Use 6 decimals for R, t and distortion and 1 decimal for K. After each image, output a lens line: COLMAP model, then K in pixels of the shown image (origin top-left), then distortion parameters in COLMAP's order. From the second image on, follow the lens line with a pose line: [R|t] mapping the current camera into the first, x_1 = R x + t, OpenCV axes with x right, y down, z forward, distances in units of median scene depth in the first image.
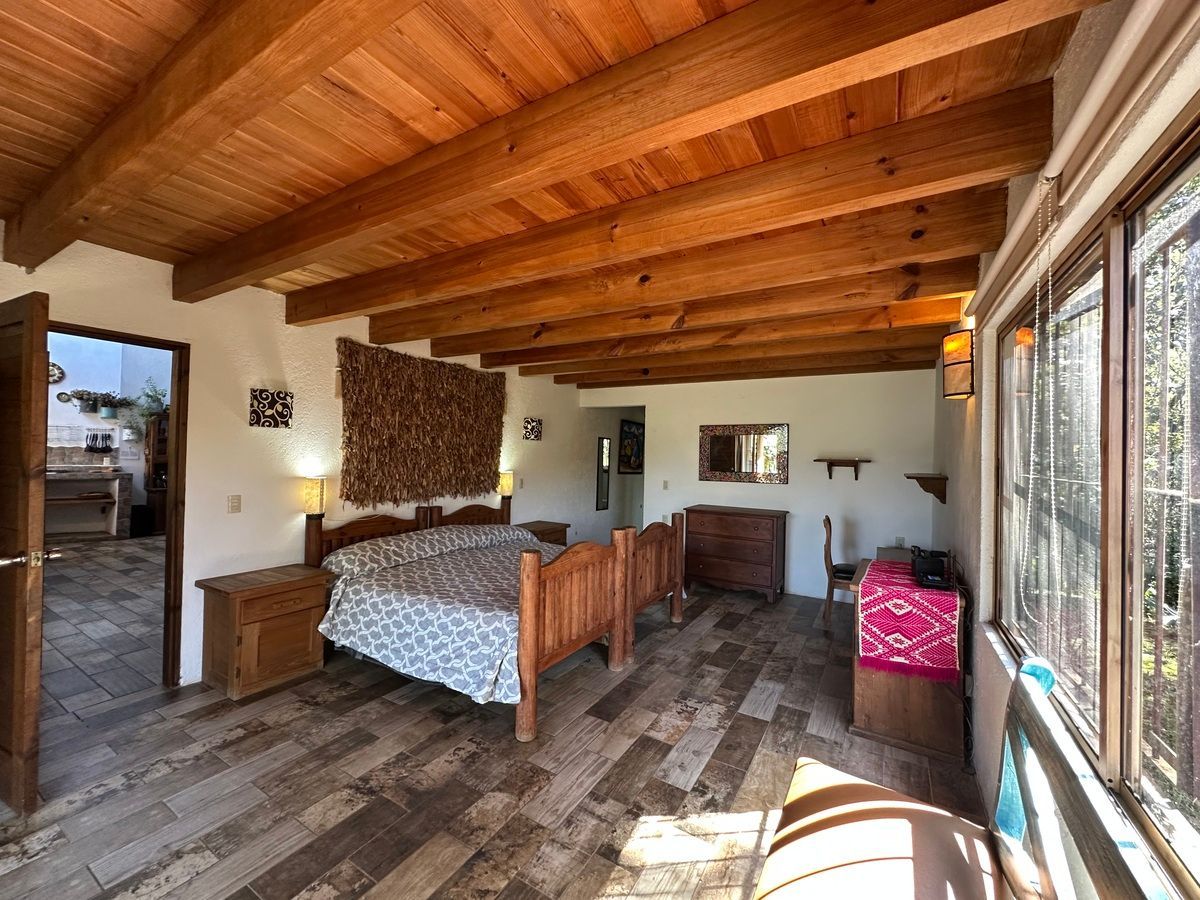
lens RADIAL K [[480.2, 0, 598.8], [0, 480.2, 448.2], [0, 0, 1]] dist [-0.000557, 0.000315]
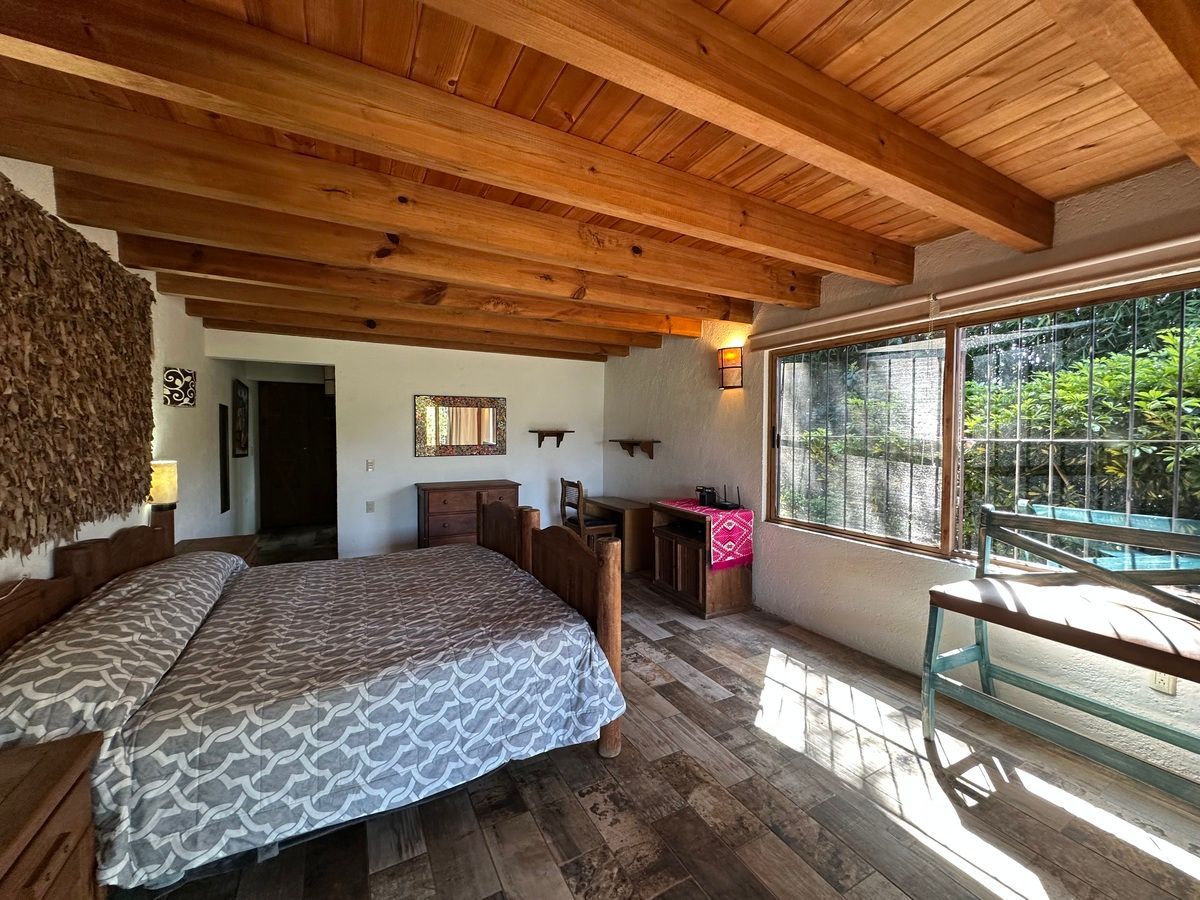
lens RADIAL K [[480.2, 0, 600.3], [0, 480.2, 446.7], [0, 0, 1]] dist [-0.000557, 0.000315]
pose [[0.503735, -0.044038, 0.862735, -0.762110], [-0.000713, 0.998678, 0.051394, 0.004258], [-0.863858, -0.026503, 0.503038, 0.507916]]
